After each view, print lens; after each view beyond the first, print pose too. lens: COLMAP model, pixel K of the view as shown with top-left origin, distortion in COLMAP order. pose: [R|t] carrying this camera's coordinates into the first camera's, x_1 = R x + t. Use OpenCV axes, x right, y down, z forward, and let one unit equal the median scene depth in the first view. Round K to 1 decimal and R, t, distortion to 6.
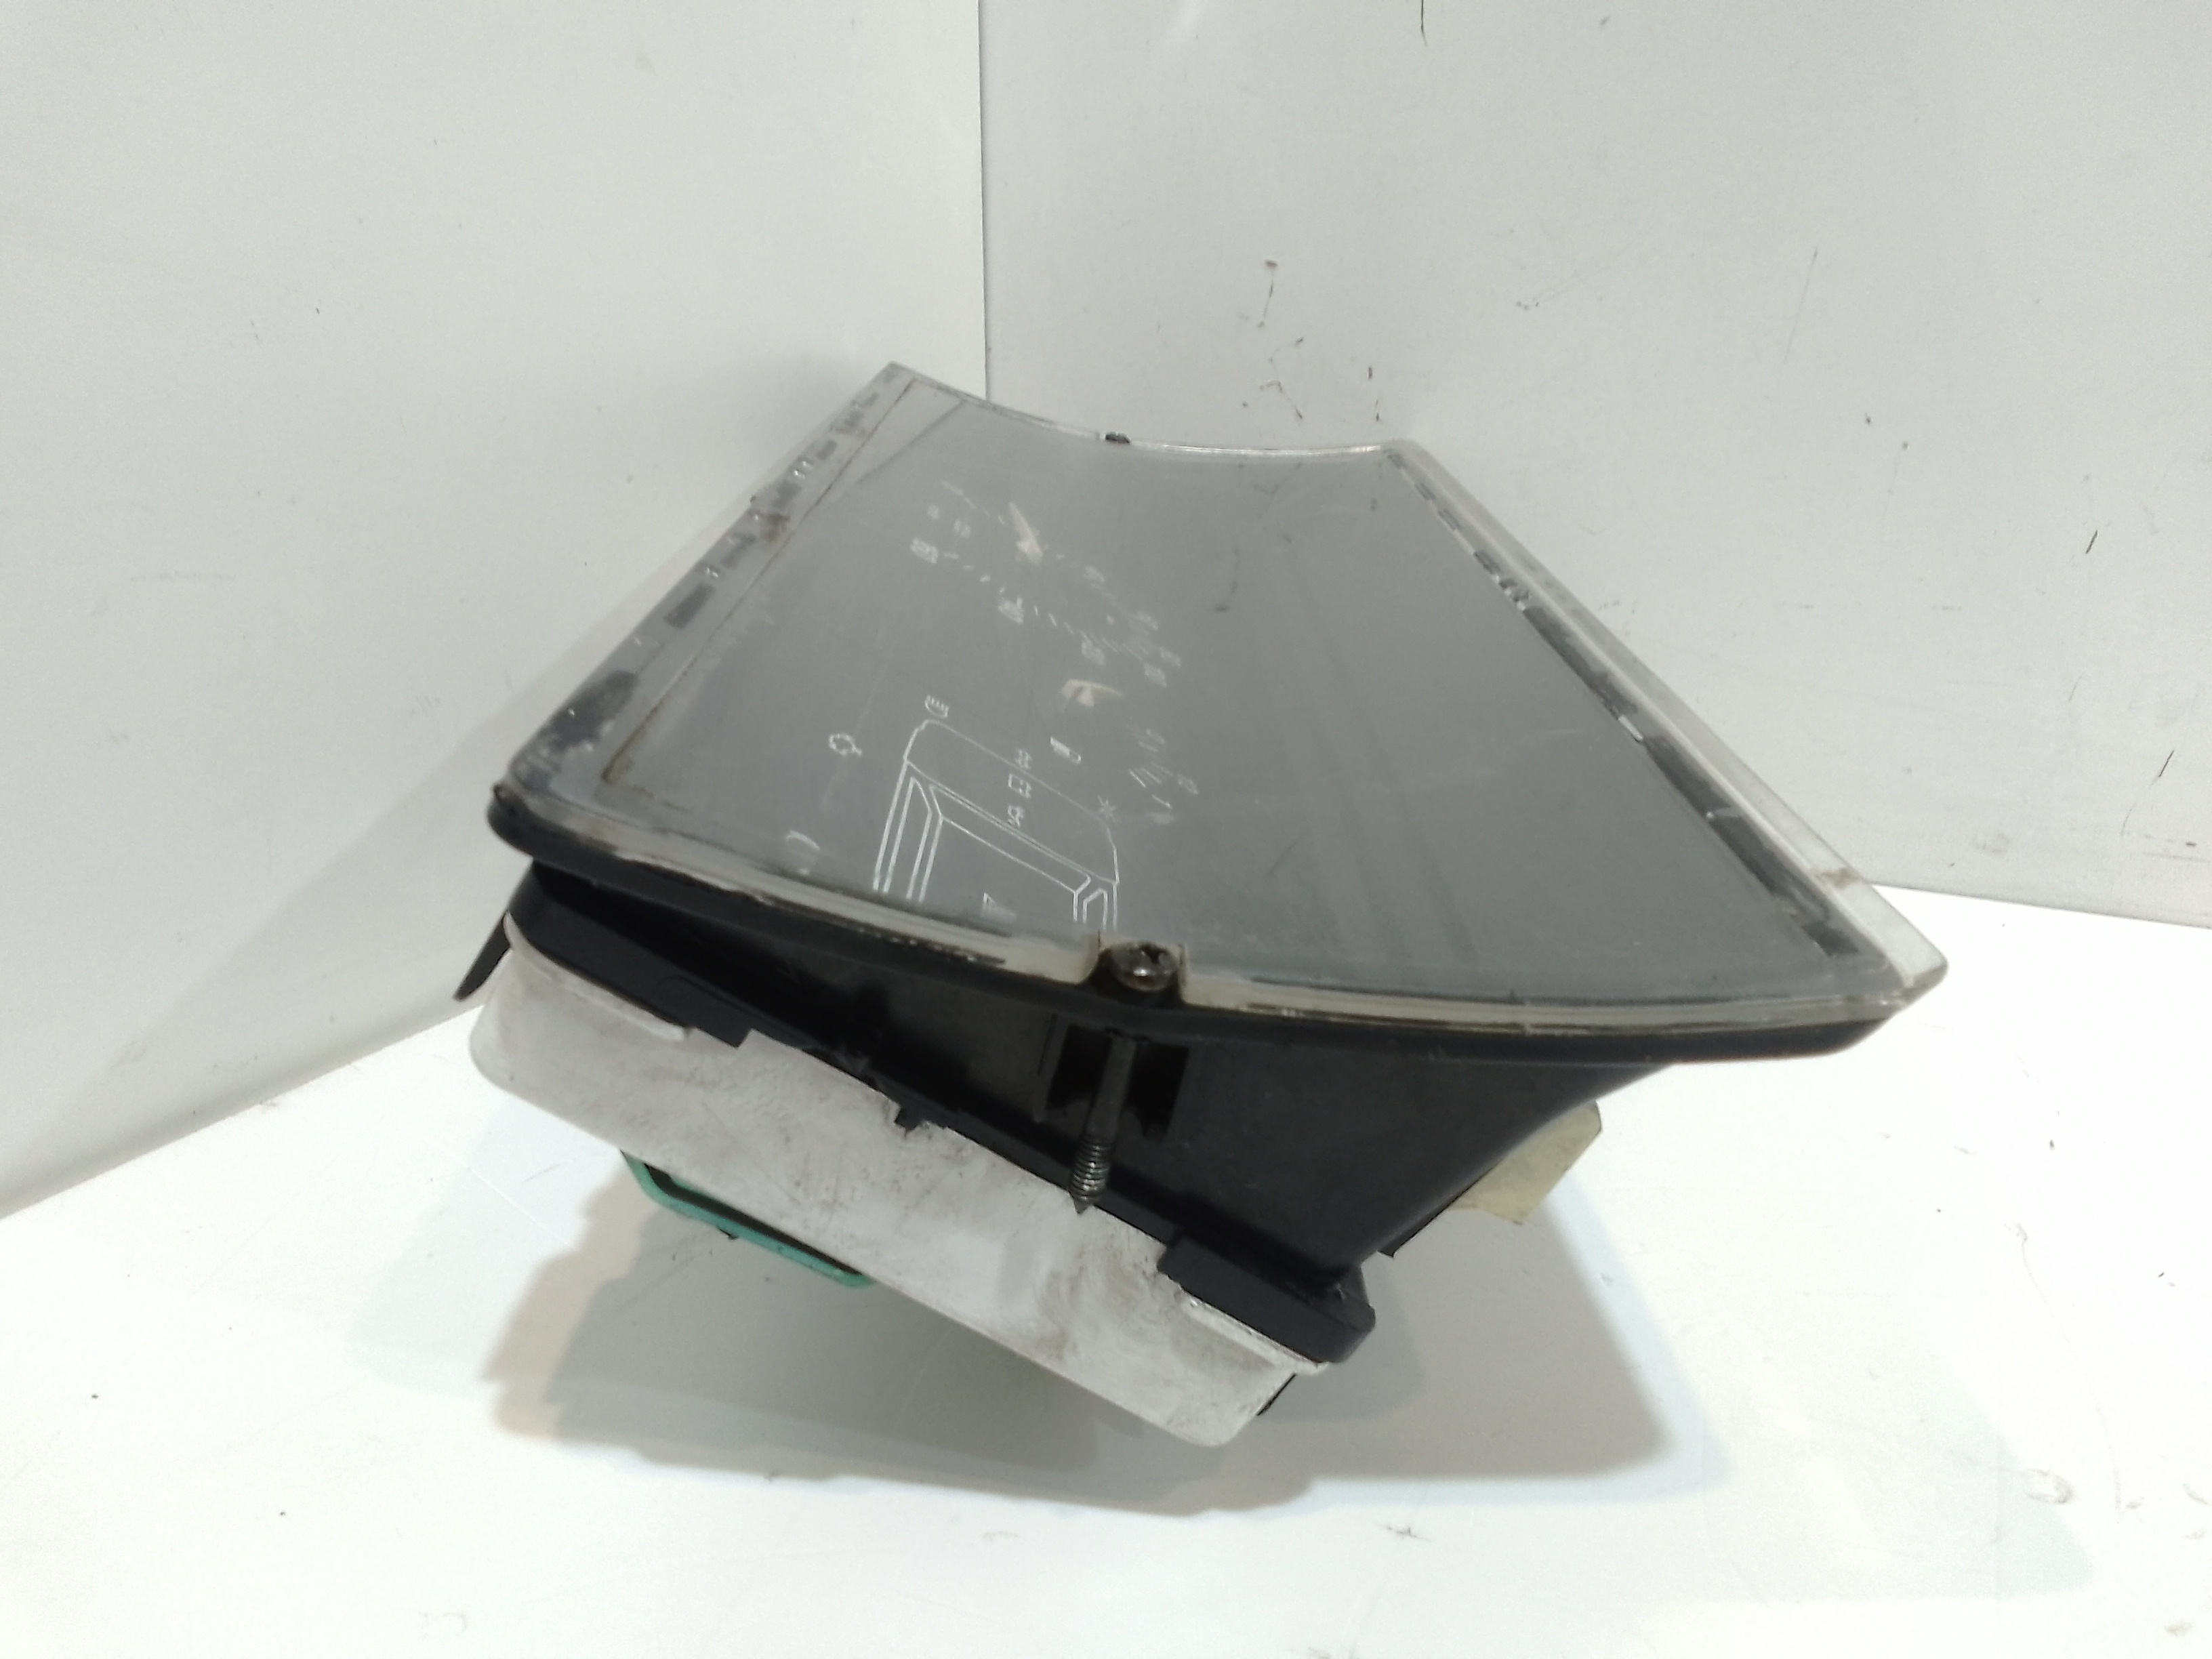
lens RADIAL K [[1699.3, 0, 1104.3], [0, 1699.3, 823.1], [0, 0, 1]] dist [0.036616, -0.076374]
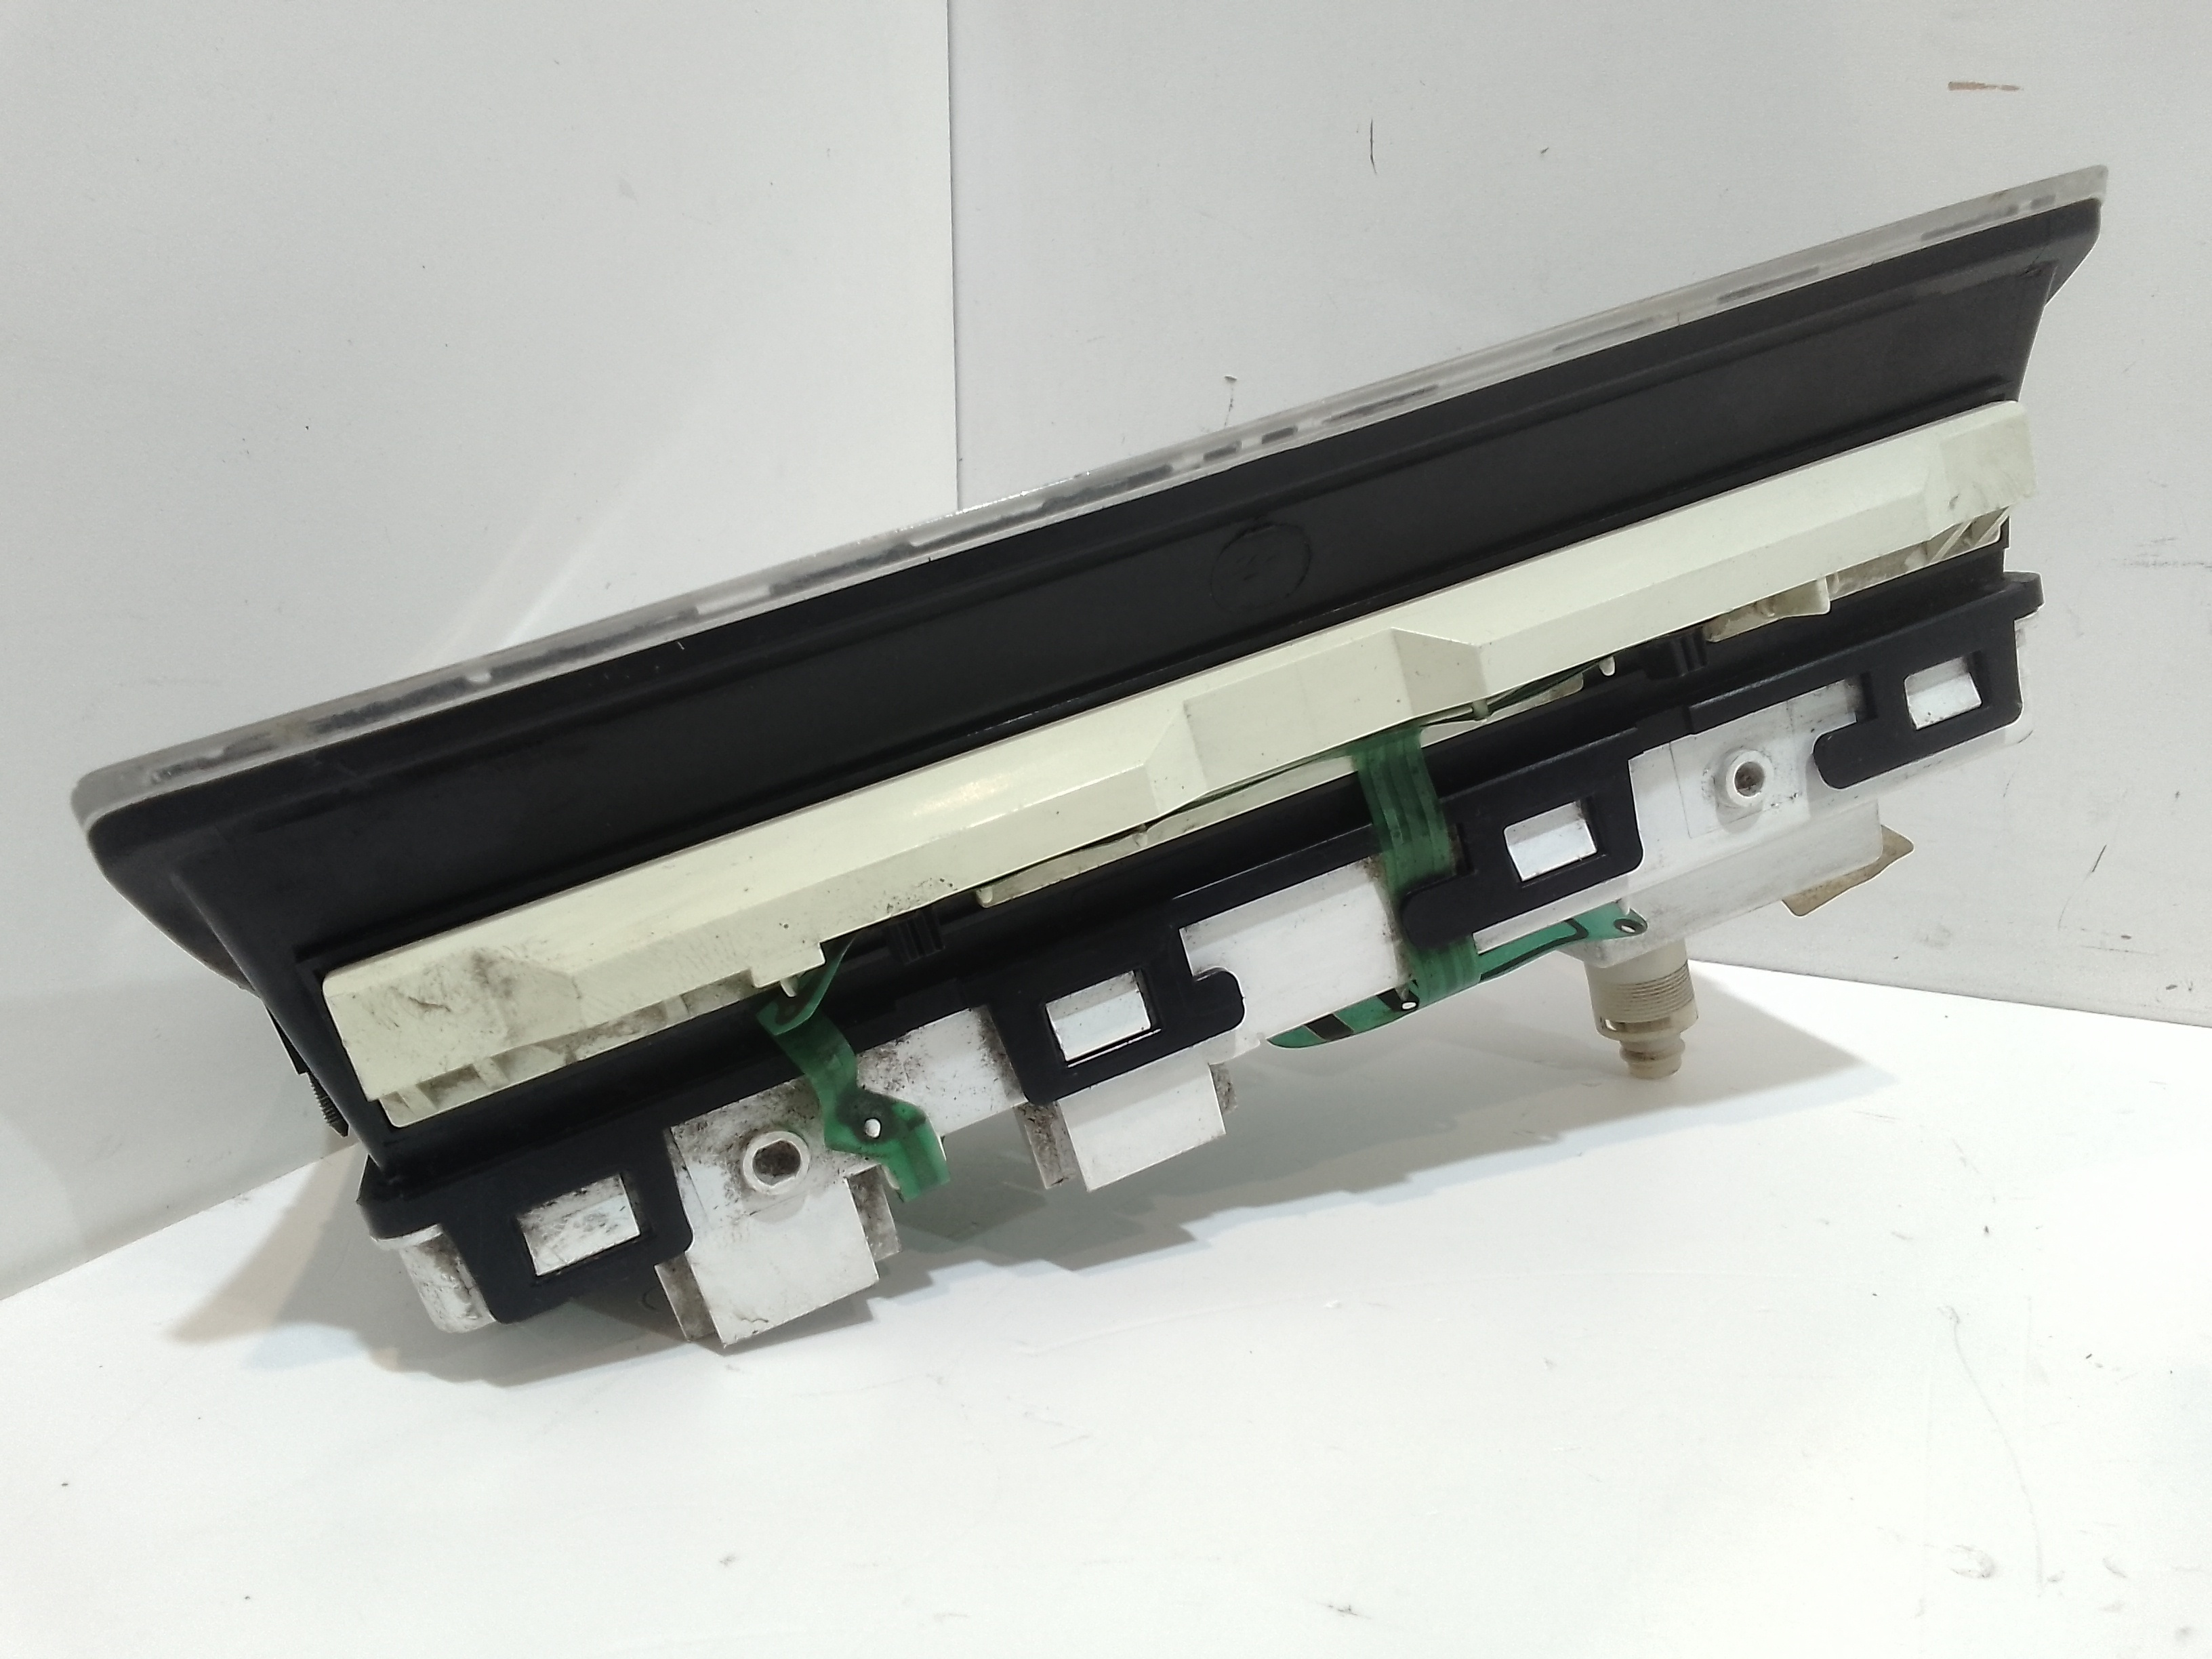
lens RADIAL K [[1699.3, 0, 1102.9], [0, 1699.3, 825.8], [0, 0, 1]] dist [0.036616, -0.076374]
pose [[0.999947, -0.001897, 0.010088, 0.010325], [0.002445, 0.998507, -0.054572, 0.000286], [-0.009970, 0.054593, 0.998459, -0.023926]]
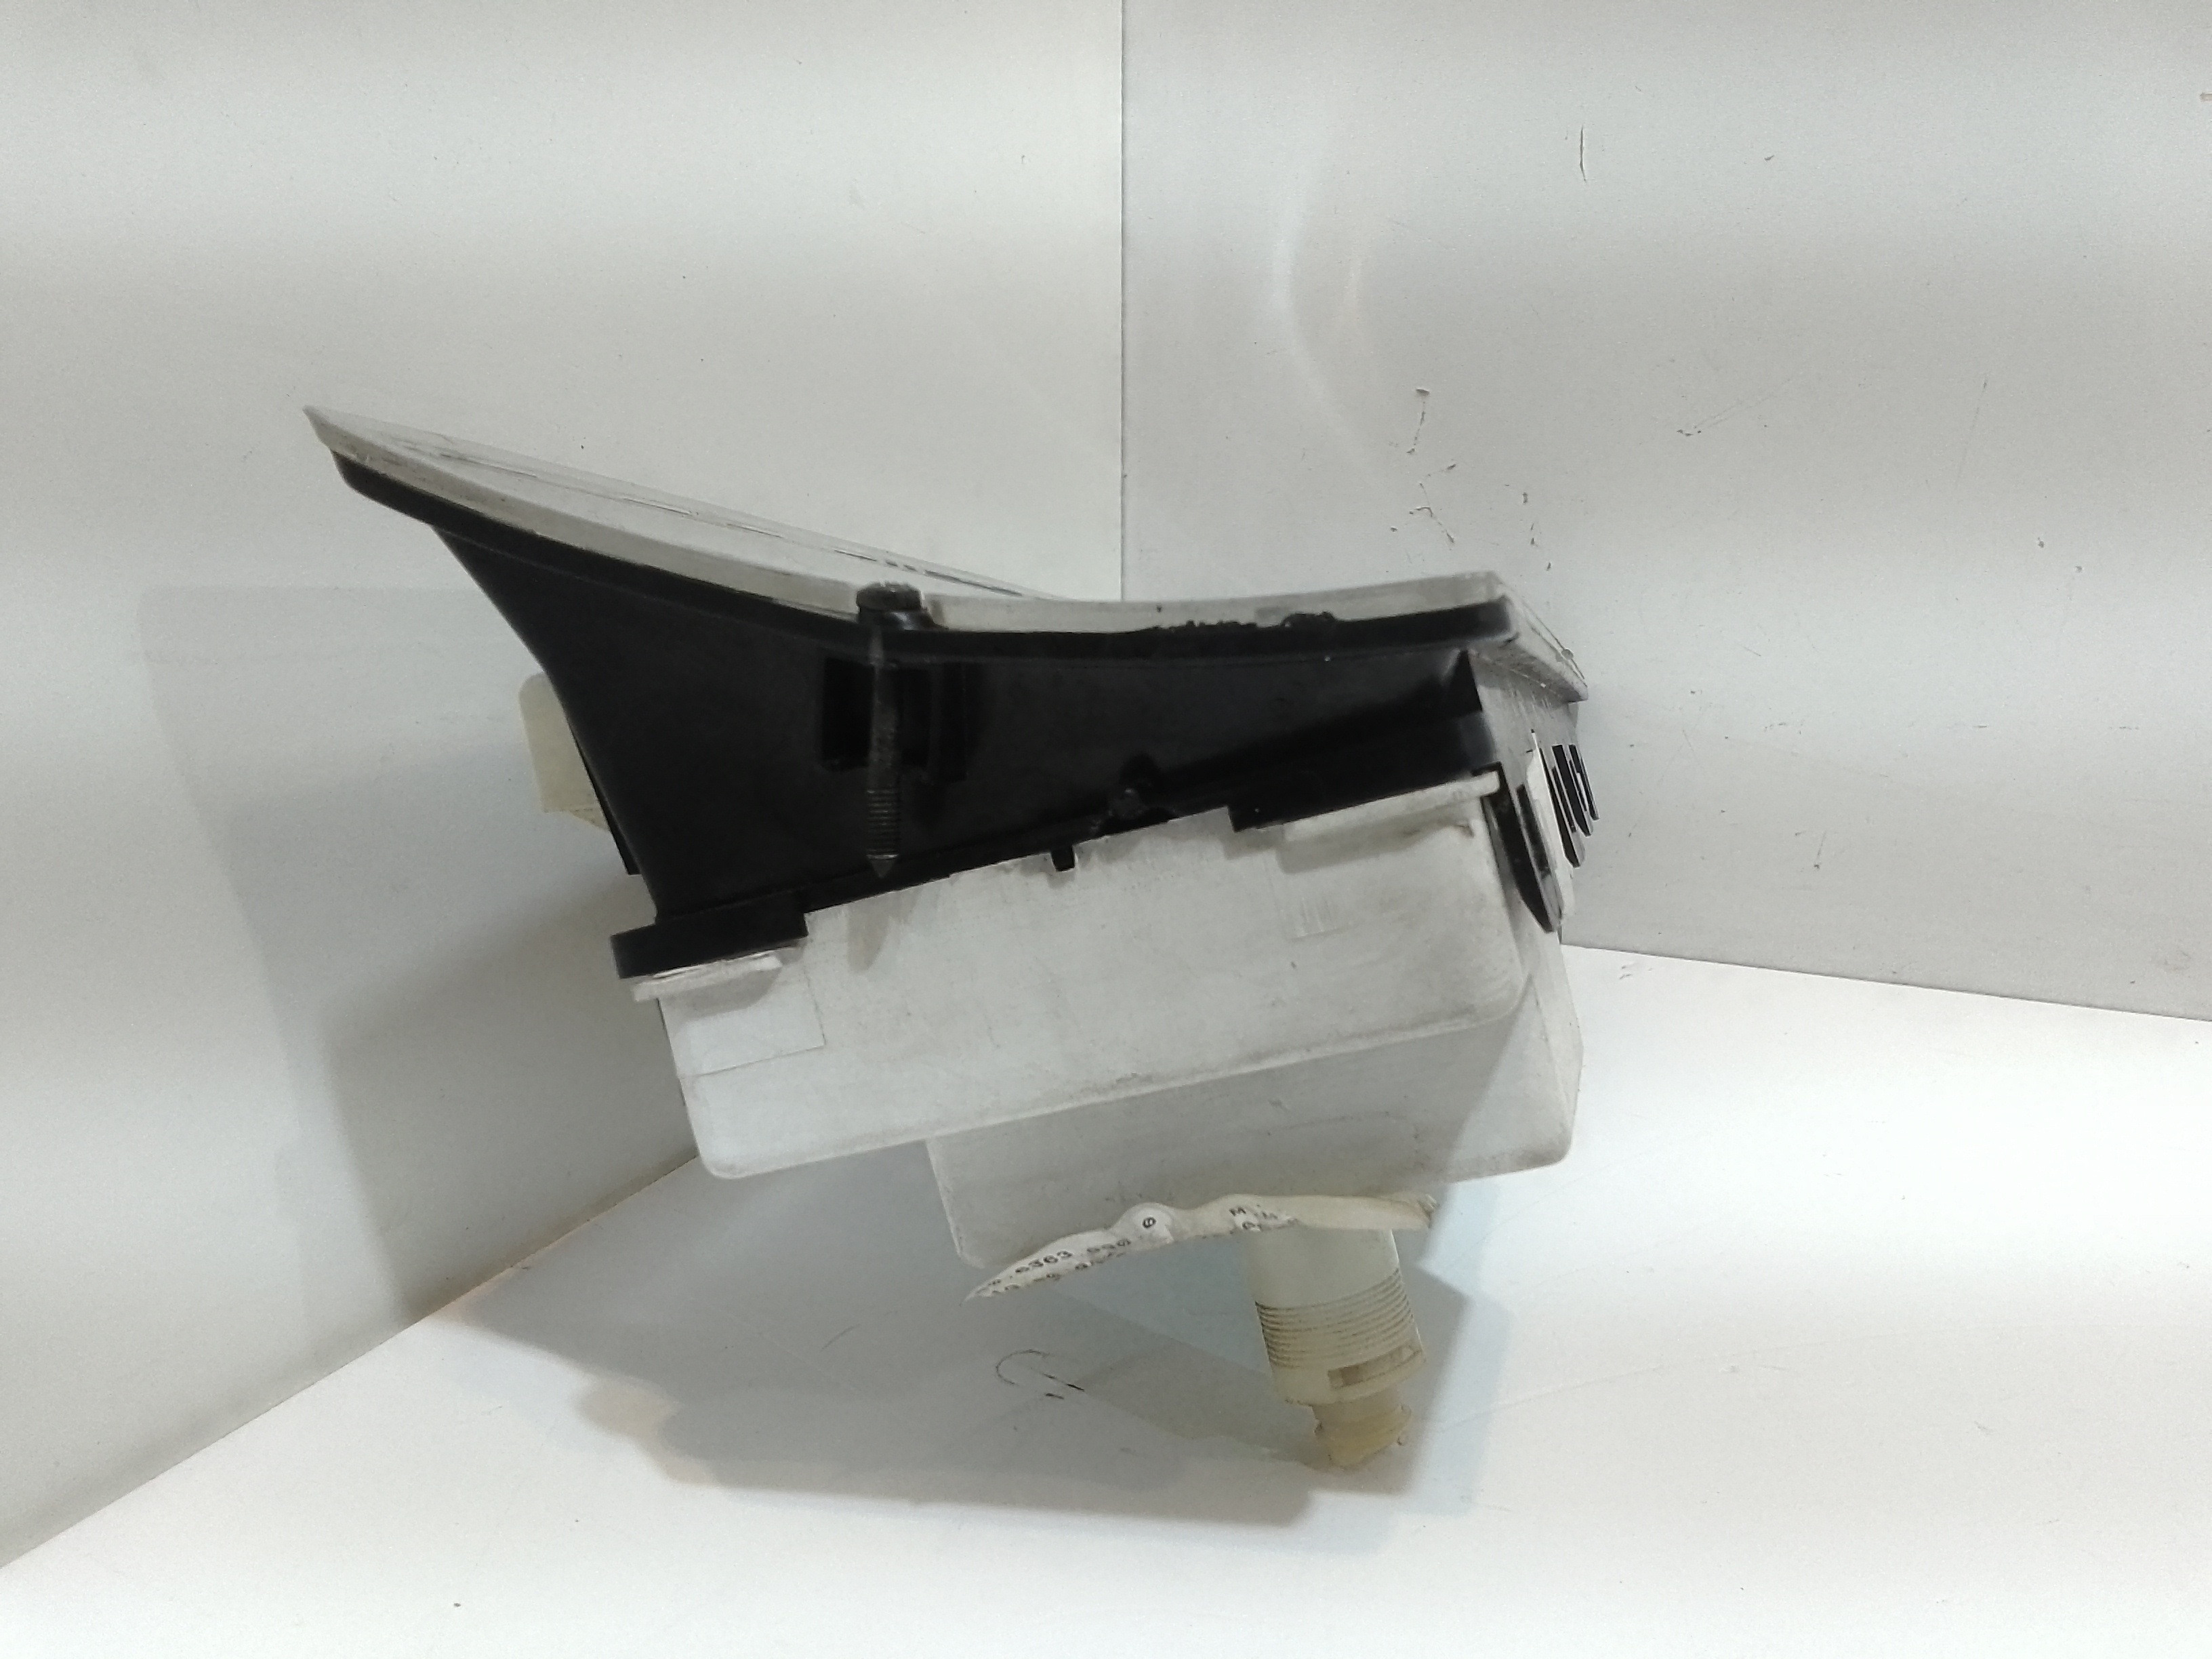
lens RADIAL K [[1699.3, 0, 1100.1], [0, 1699.3, 825.4], [0, 0, 1]] dist [0.036616, -0.076374]
pose [[0.999263, -0.010967, 0.036797, -0.151390], [0.013242, 0.997979, -0.062150, -0.013490], [-0.036041, 0.062591, 0.997388, 0.018641]]
